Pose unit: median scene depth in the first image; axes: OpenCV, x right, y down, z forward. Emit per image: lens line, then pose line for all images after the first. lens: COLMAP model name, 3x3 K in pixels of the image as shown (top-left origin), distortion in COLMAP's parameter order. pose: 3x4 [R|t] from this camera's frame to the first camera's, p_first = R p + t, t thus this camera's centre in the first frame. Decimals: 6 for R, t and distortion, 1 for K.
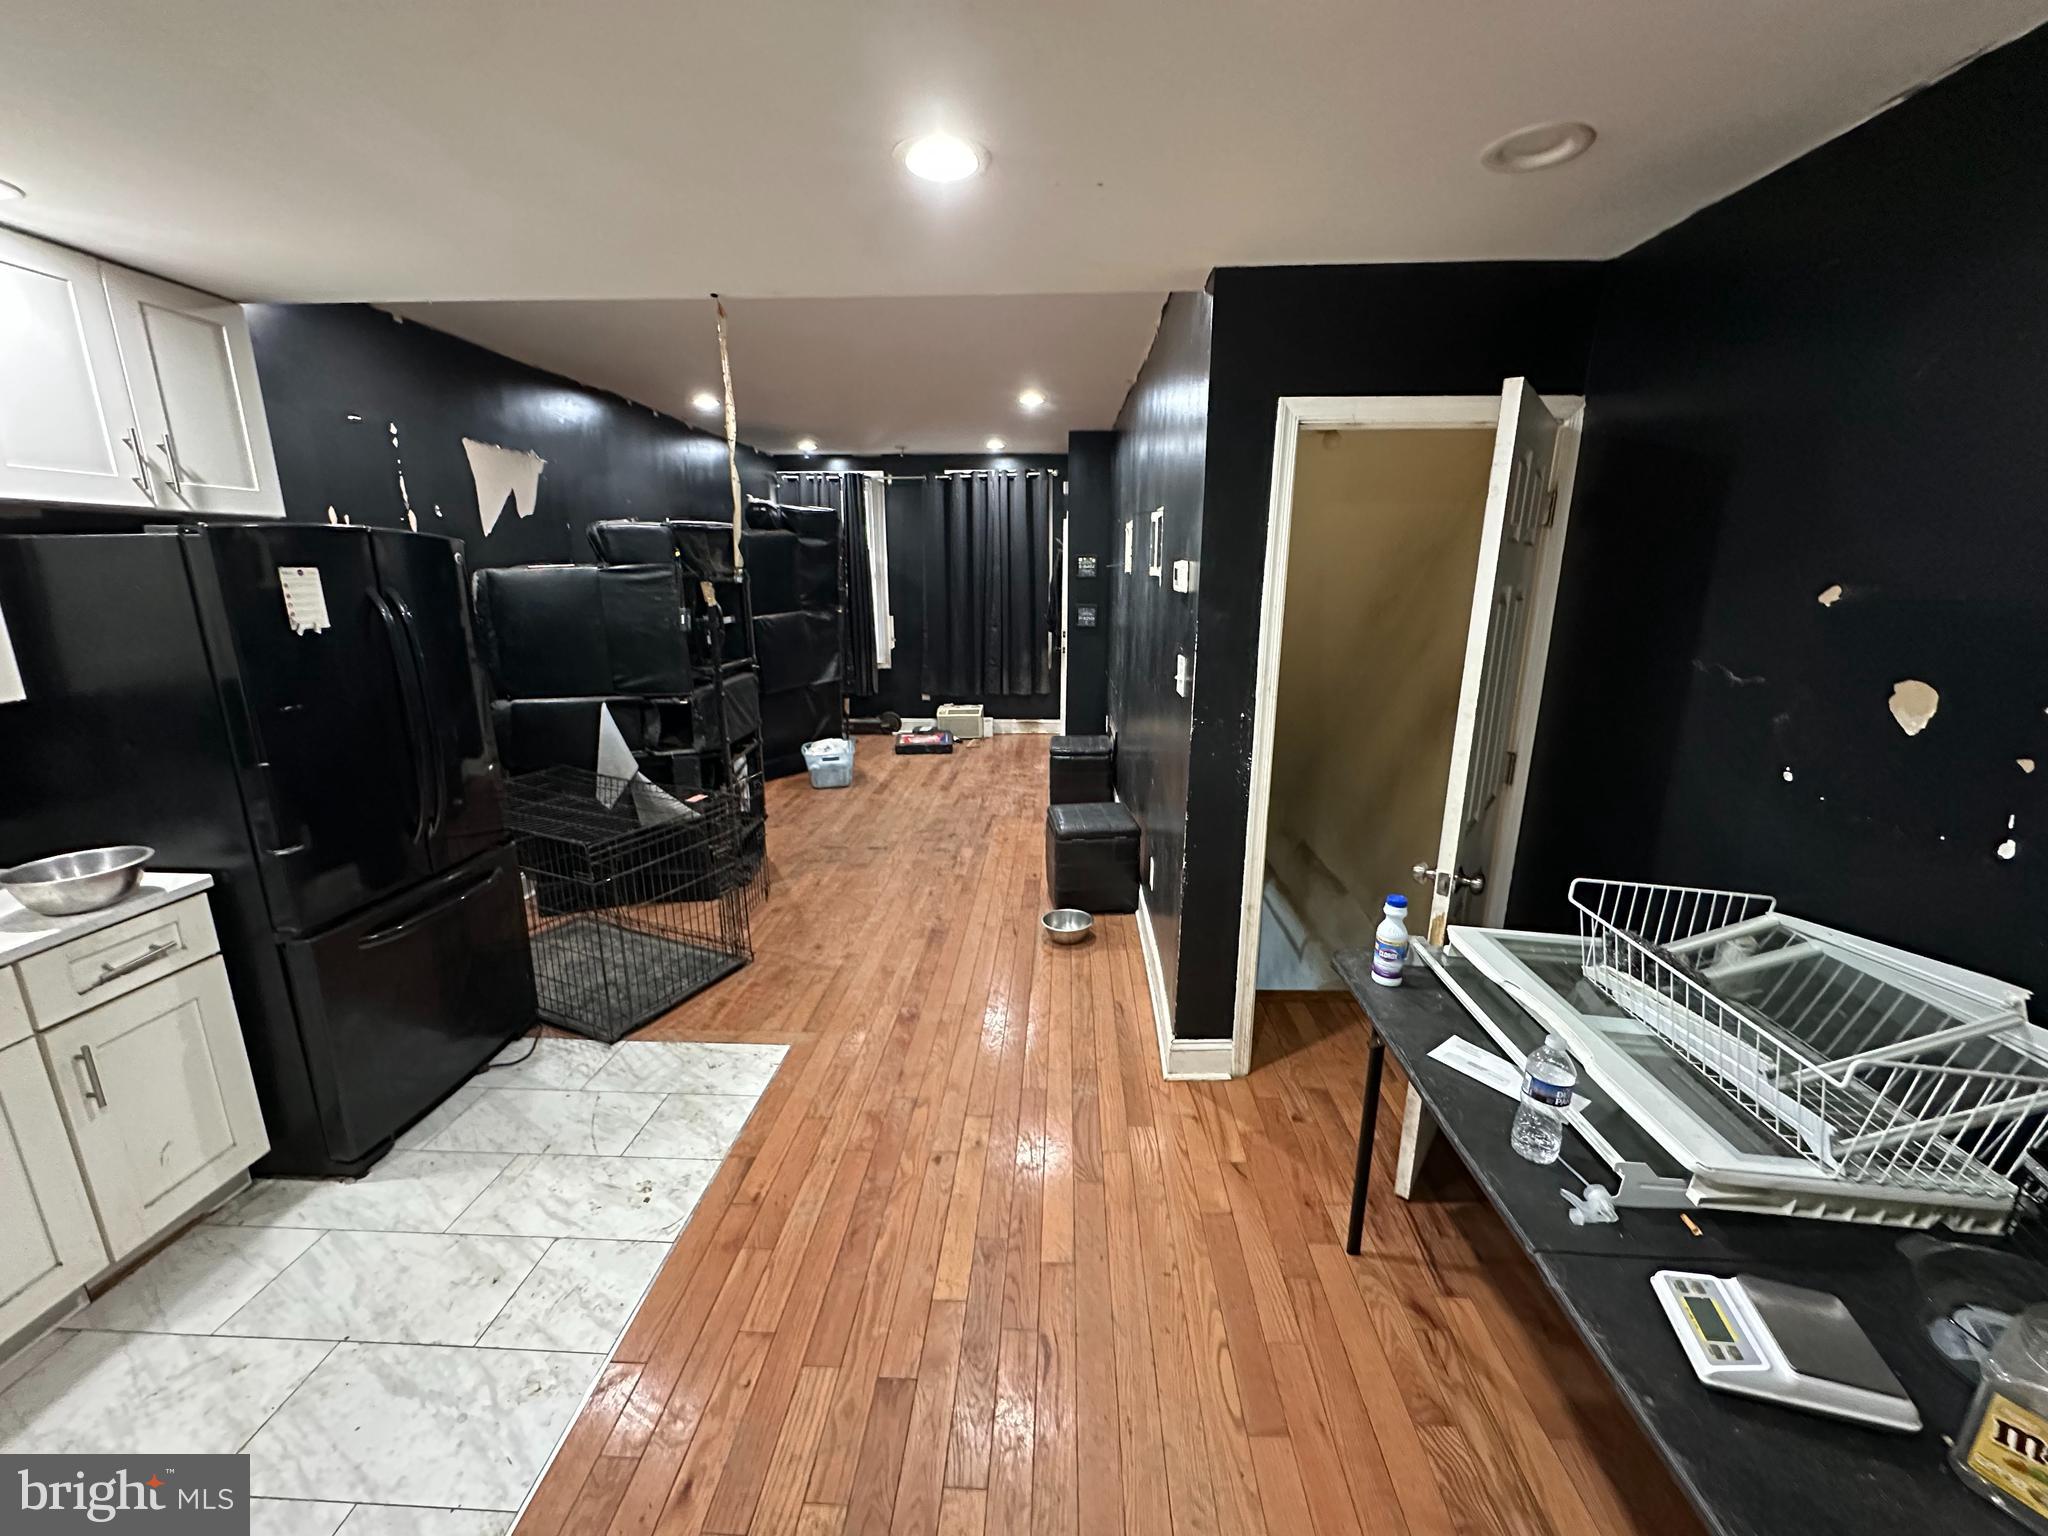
lens RADIAL K [[817.4, 0, 1020.7], [0, 817.4, 769.3], [0, 0, 1]] dist [0.002925, 0.000222]
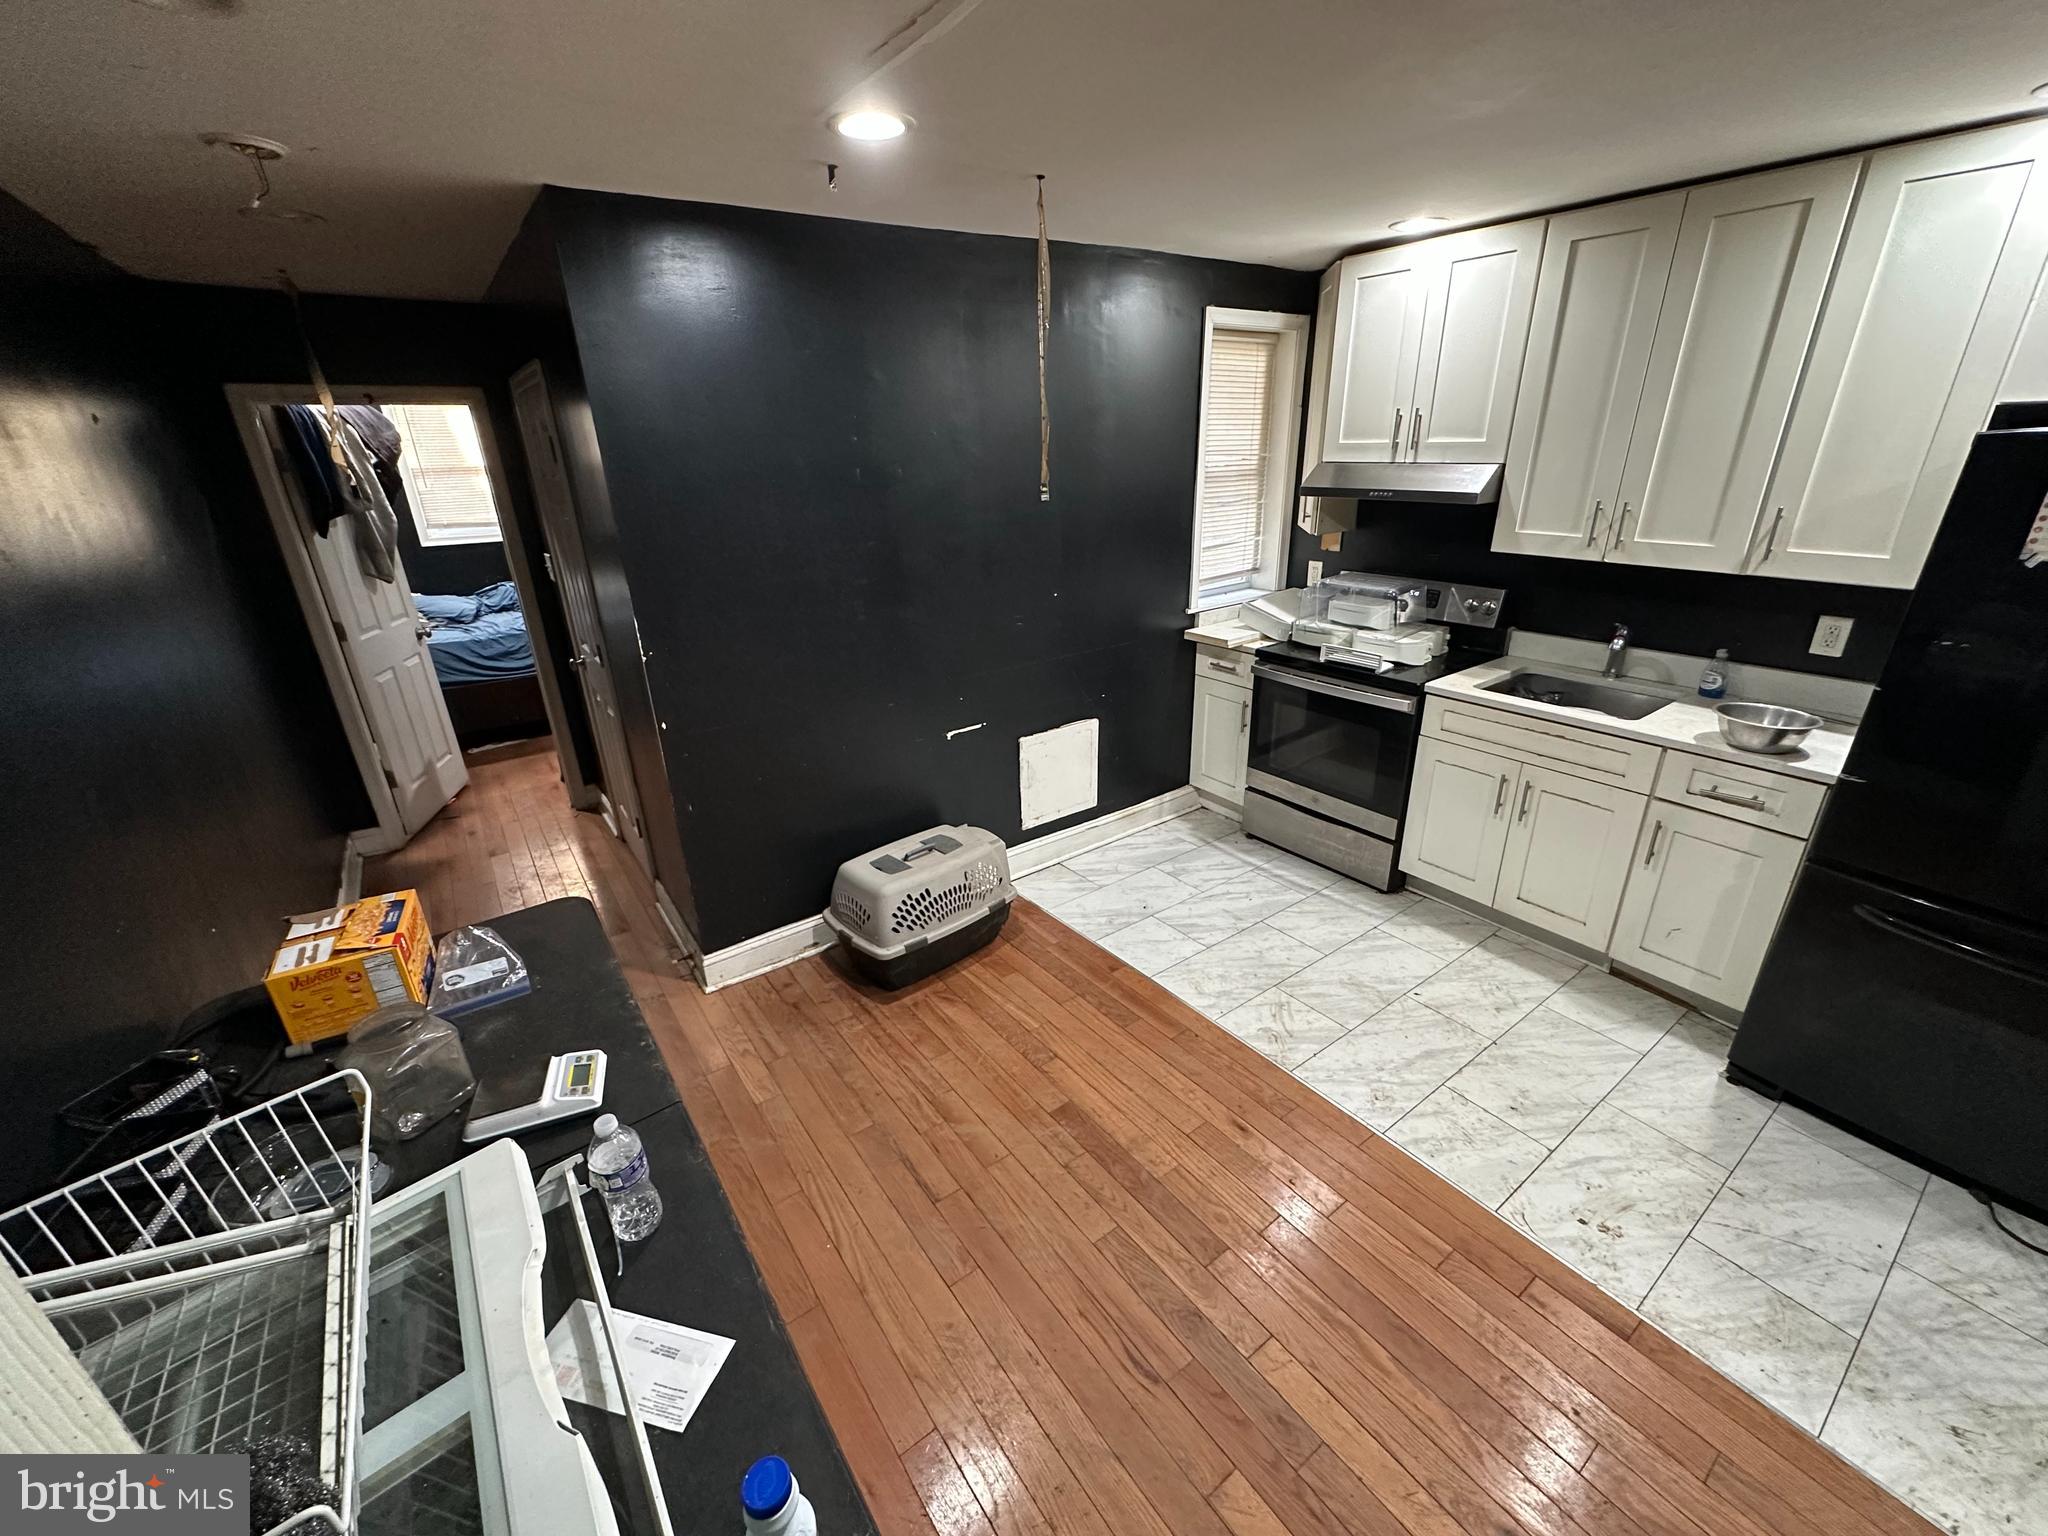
lens RADIAL K [[817.4, 0, 1024.9], [0, 817.4, 766.6], [0, 0, 1]] dist [0.002925, 0.000222]
pose [[-0.777121, 0.252365, -0.576538, 0.353567], [-0.130330, 0.831692, 0.539724, -0.253168], [0.615709, 0.494571, -0.613435, 0.802715]]
